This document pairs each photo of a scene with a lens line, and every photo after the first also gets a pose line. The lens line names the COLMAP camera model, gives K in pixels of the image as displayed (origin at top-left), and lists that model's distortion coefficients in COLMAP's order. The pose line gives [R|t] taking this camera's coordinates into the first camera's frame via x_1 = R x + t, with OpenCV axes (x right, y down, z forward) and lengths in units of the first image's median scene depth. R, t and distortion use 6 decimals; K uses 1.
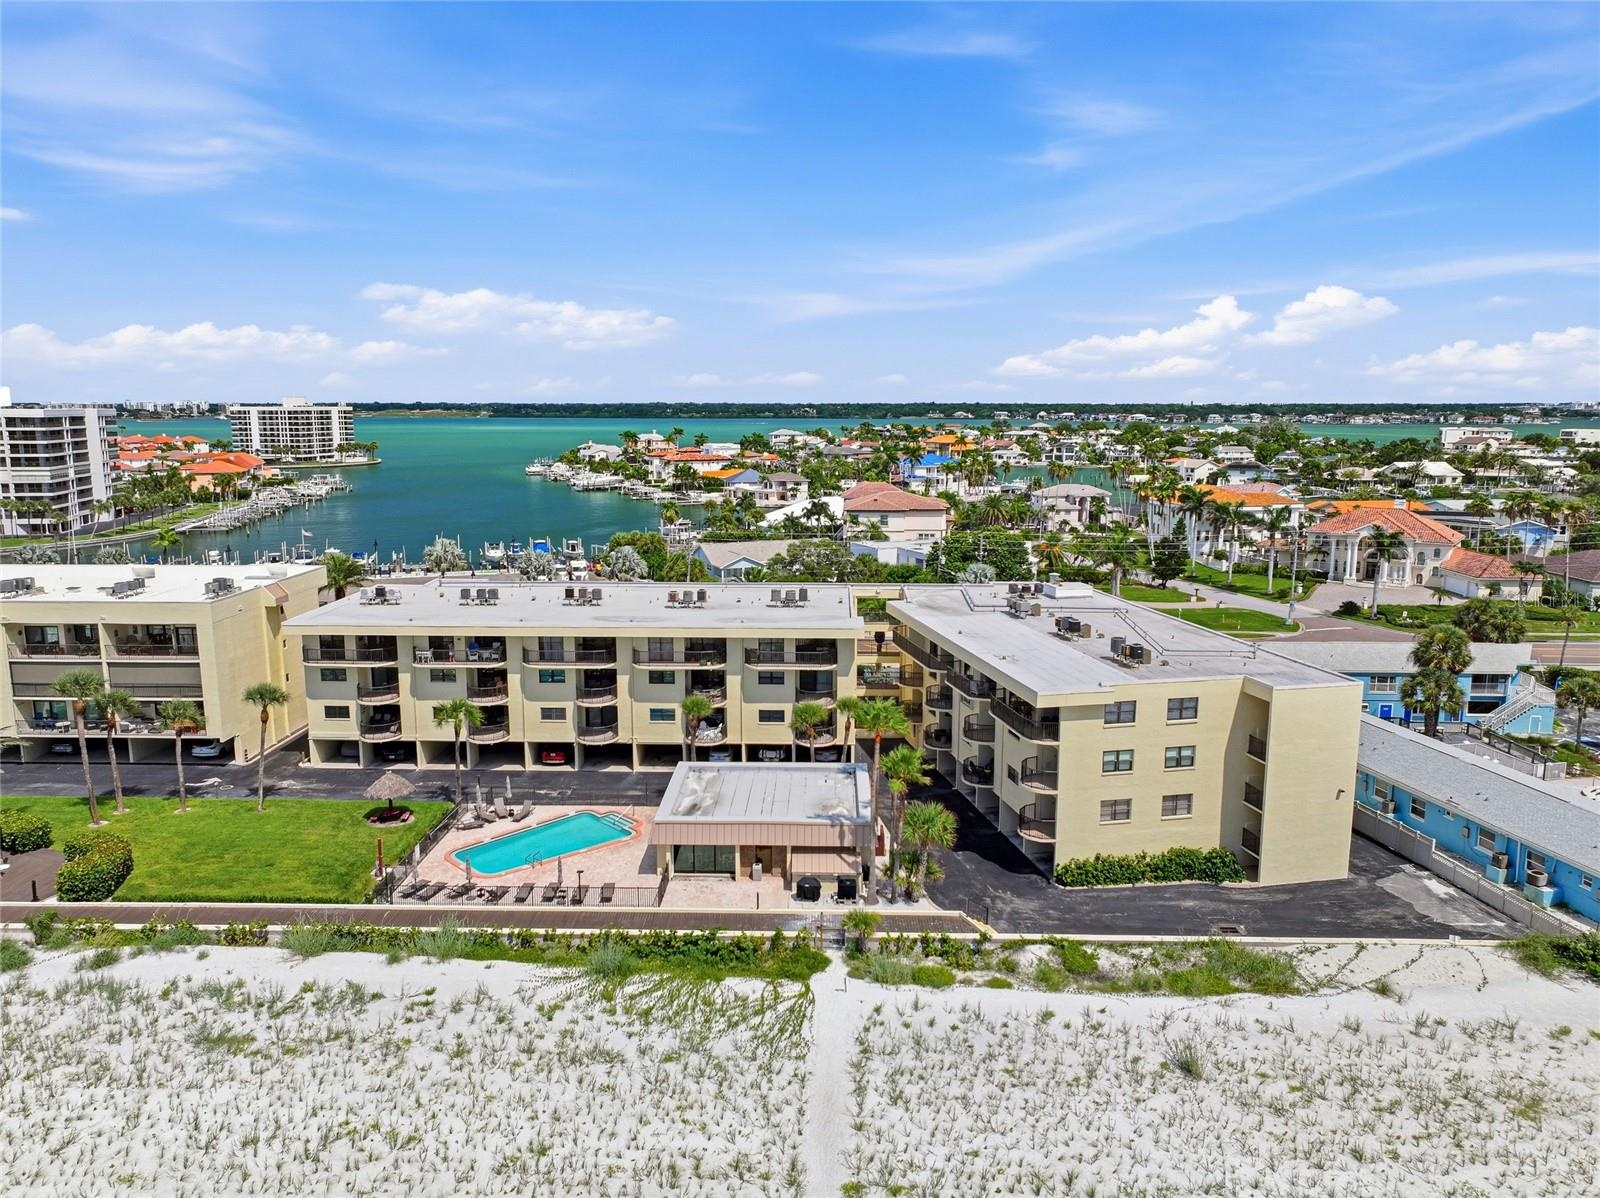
lens RADIAL K [[1127.0, 0, 784.9], [0, 1127.0, 594.0], [0, 0, 1]] dist [0.008817, 0.004849]
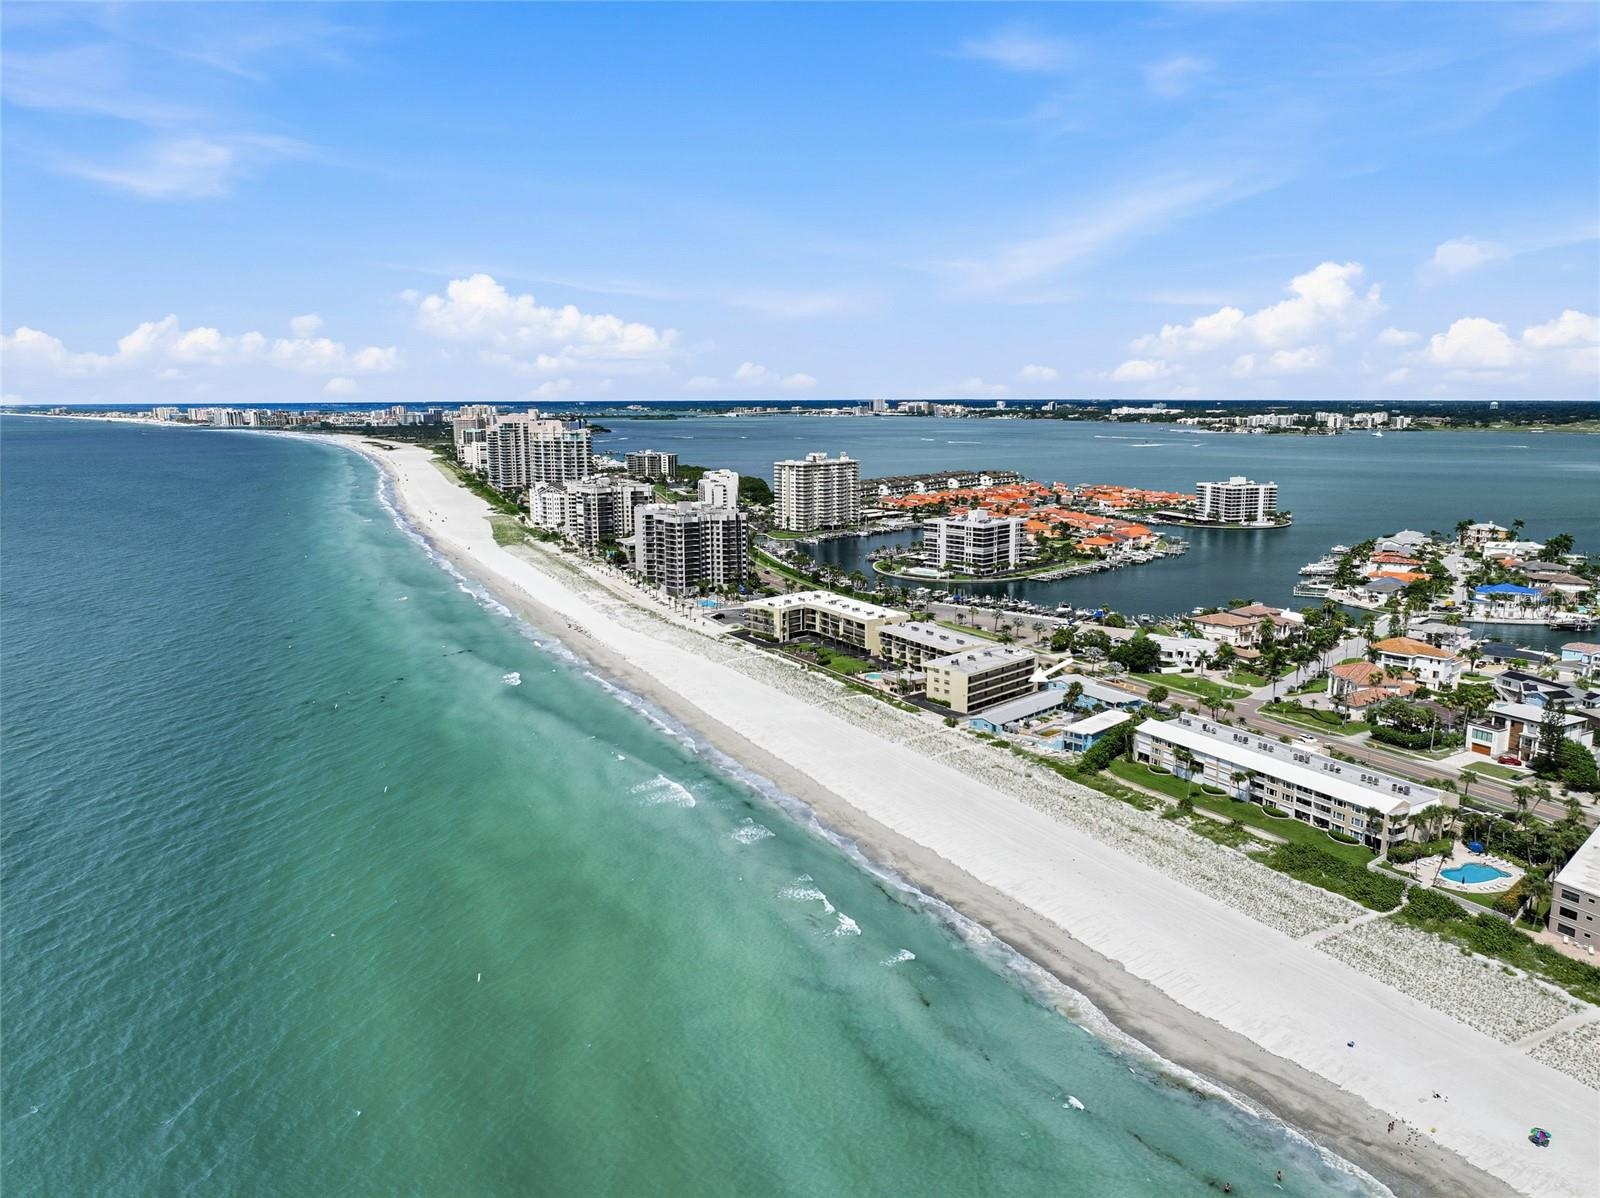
lens RADIAL K [[1127.0, 0, 784.9], [0, 1127.0, 594.0], [0, 0, 1]] dist [0.008817, 0.004849]
pose [[0.531968, 0.143641, -0.834492, 1.807617], [-0.132218, 0.987509, 0.085694, -0.256894], [0.836378, 0.064749, 0.544316, -1.050966]]
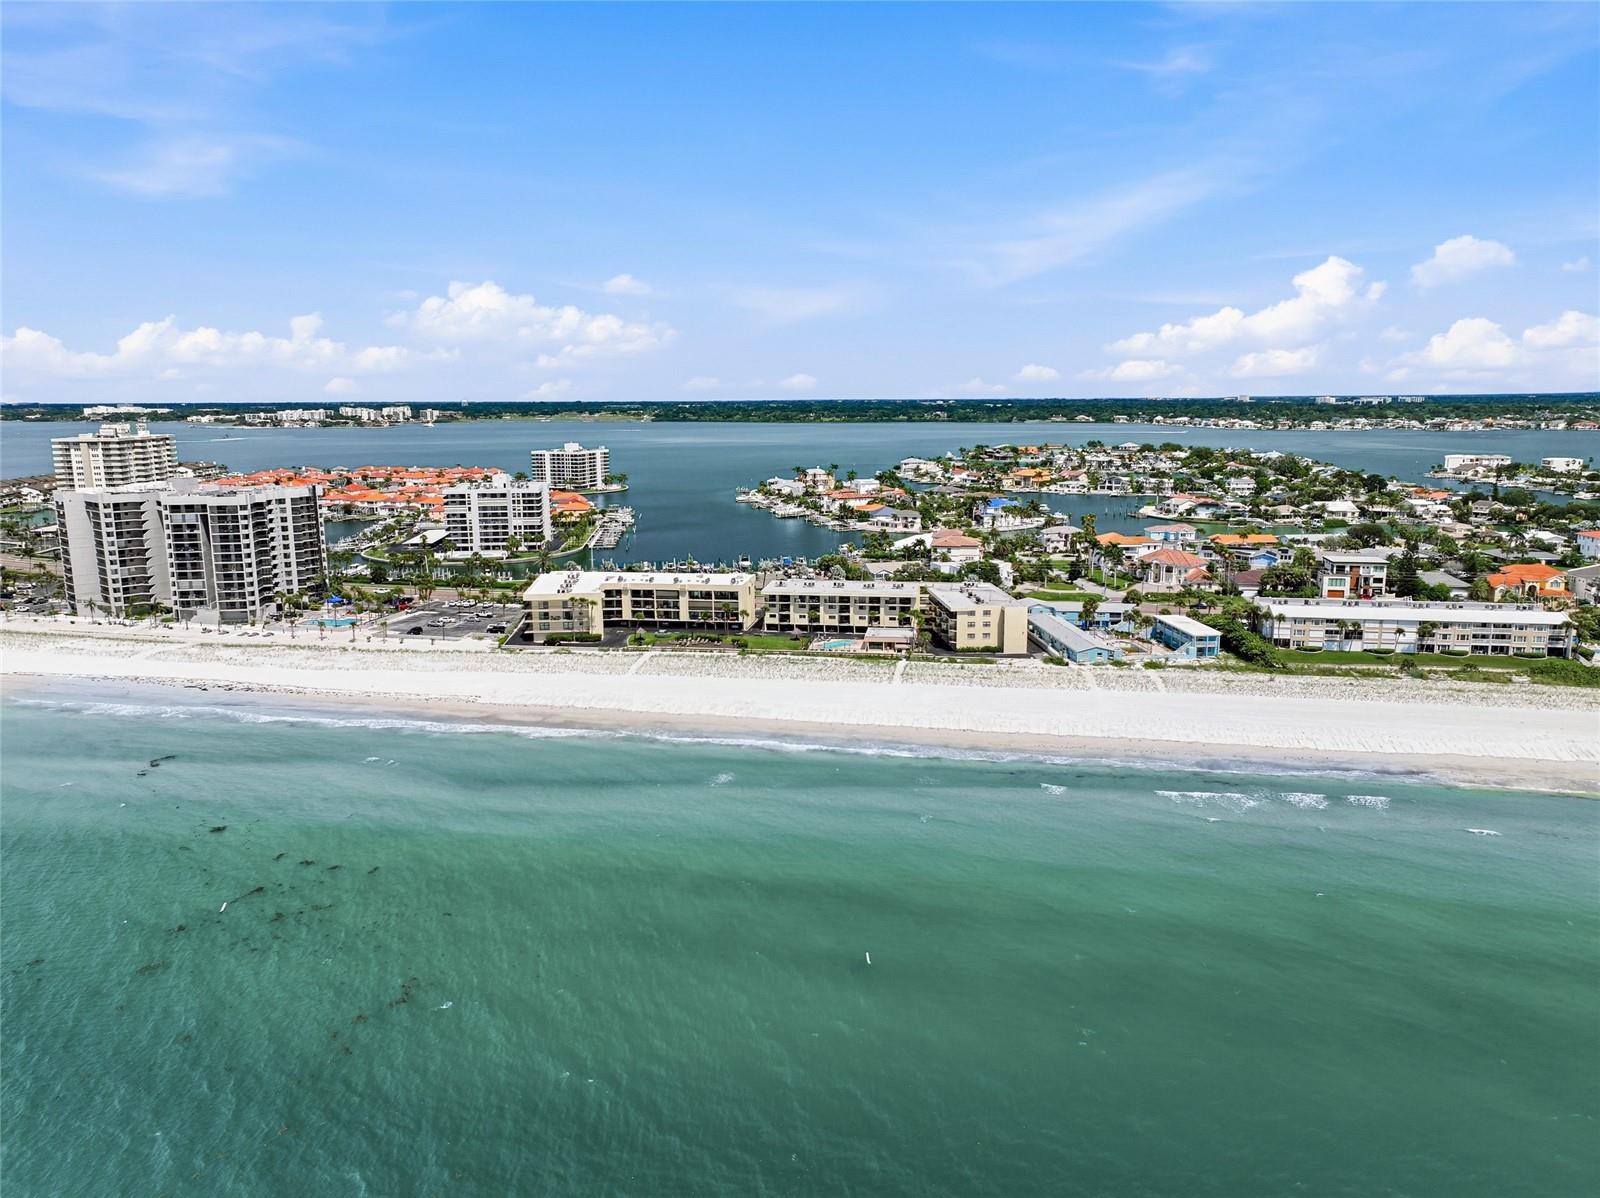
lens RADIAL K [[1127.0, 0, 784.9], [0, 1127.0, 594.0], [0, 0, 1]] dist [0.008817, 0.004849]
pose [[0.993005, 0.013369, -0.117312, 0.038176], [-0.012087, 0.999859, 0.011640, -0.005146], [0.117452, -0.010140, 0.993027, -1.465845]]
